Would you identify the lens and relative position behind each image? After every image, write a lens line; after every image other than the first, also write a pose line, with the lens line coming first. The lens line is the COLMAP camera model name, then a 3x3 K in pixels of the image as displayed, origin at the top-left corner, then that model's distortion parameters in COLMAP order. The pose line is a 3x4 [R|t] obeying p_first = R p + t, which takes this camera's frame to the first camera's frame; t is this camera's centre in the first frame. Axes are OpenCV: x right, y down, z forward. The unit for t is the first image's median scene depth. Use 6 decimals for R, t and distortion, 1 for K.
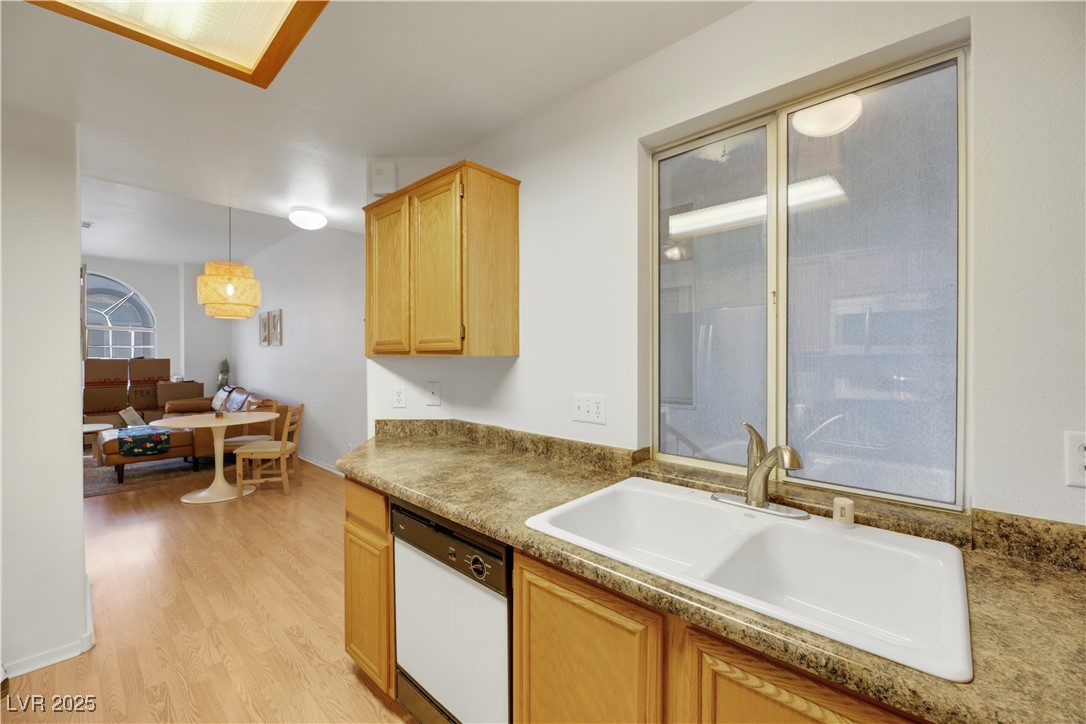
lens RADIAL K [[435.8, 0, 537.7], [0, 435.8, 359.0], [0, 0, 1]] dist [-0.002910, -0.002539]
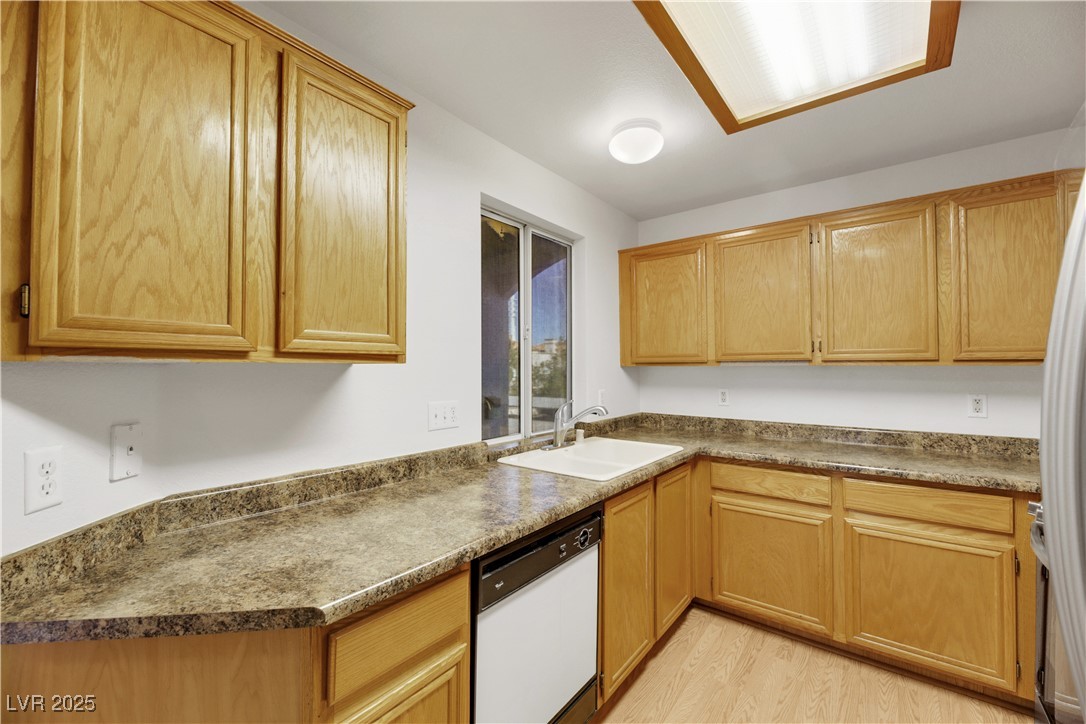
lens RADIAL K [[435.8, 0, 546.9], [0, 435.8, 359.8], [0, 0, 1]] dist [-0.002910, -0.002539]
pose [[-0.081940, 0.018716, 0.996462, -0.935290], [0.007693, 0.999806, -0.018146, 0.001499], [-0.996608, 0.006179, -0.082068, 0.833657]]
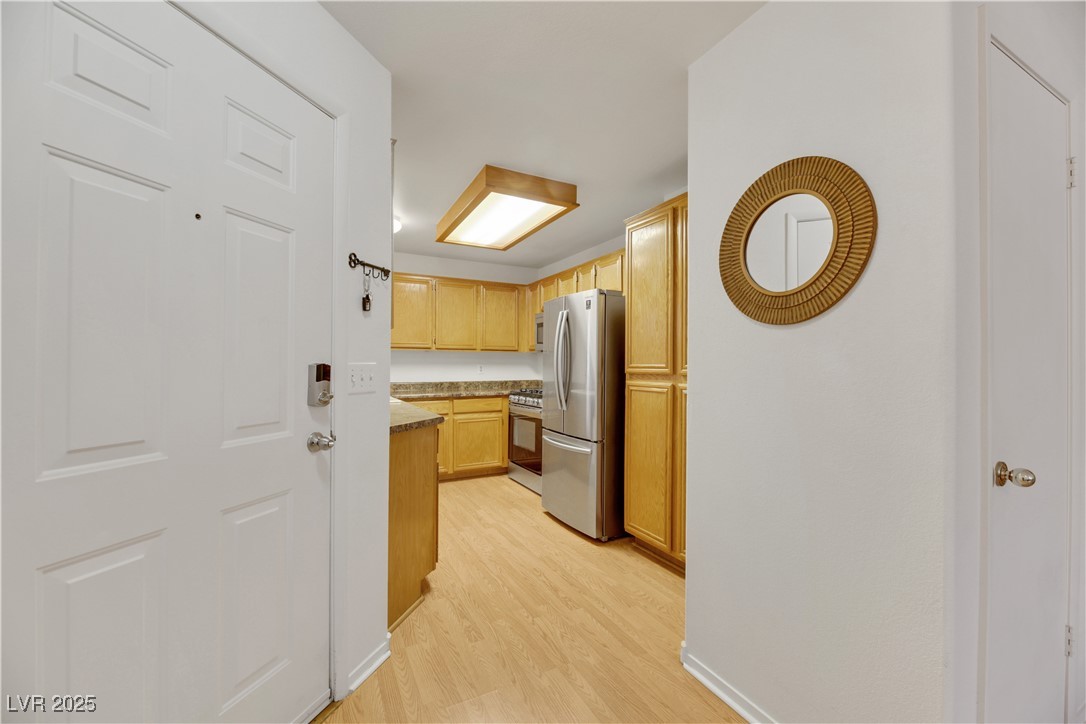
lens RADIAL K [[435.8, 0, 539.7], [0, 435.8, 359.4], [0, 0, 1]] dist [-0.002910, -0.002539]
pose [[-0.939093, 0.000993, 0.343661, -1.221608], [-0.001482, 0.999975, -0.006937, 0.073076], [-0.343660, -0.007024, -0.939068, 2.202581]]
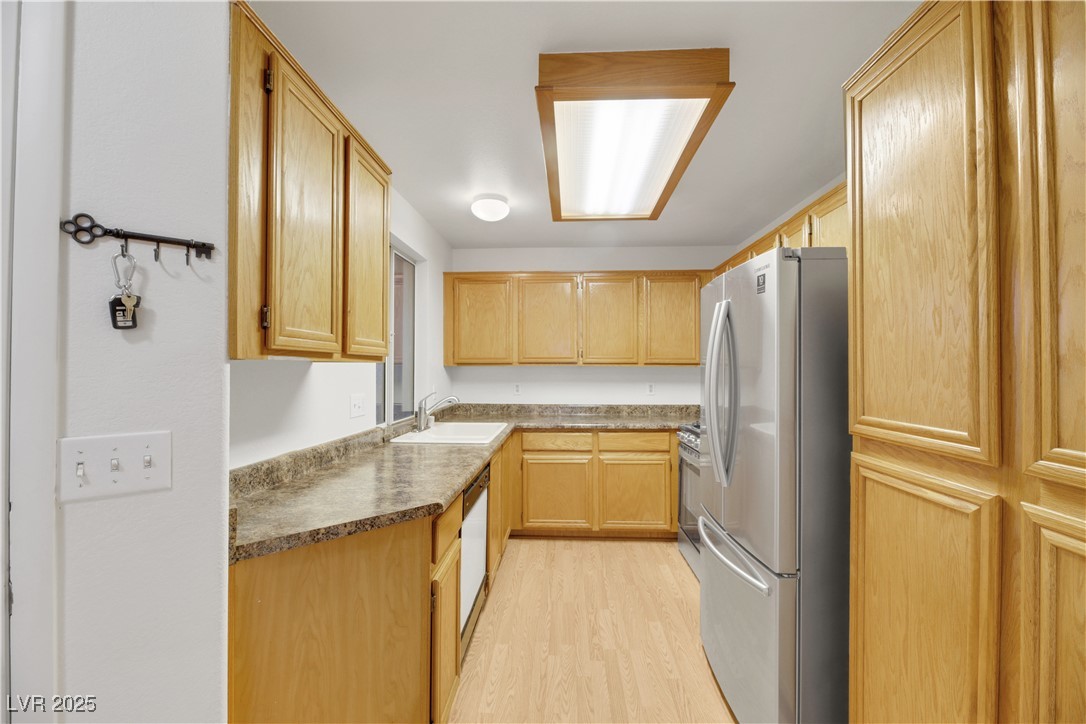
lens RADIAL K [[435.8, 0, 544.0], [0, 435.8, 360.2], [0, 0, 1]] dist [-0.002910, -0.002539]
pose [[-0.639872, 0.013324, 0.768366, -1.186328], [0.003470, 0.999890, -0.014449, 0.002330], [-0.768474, -0.006579, -0.639847, 1.382967]]
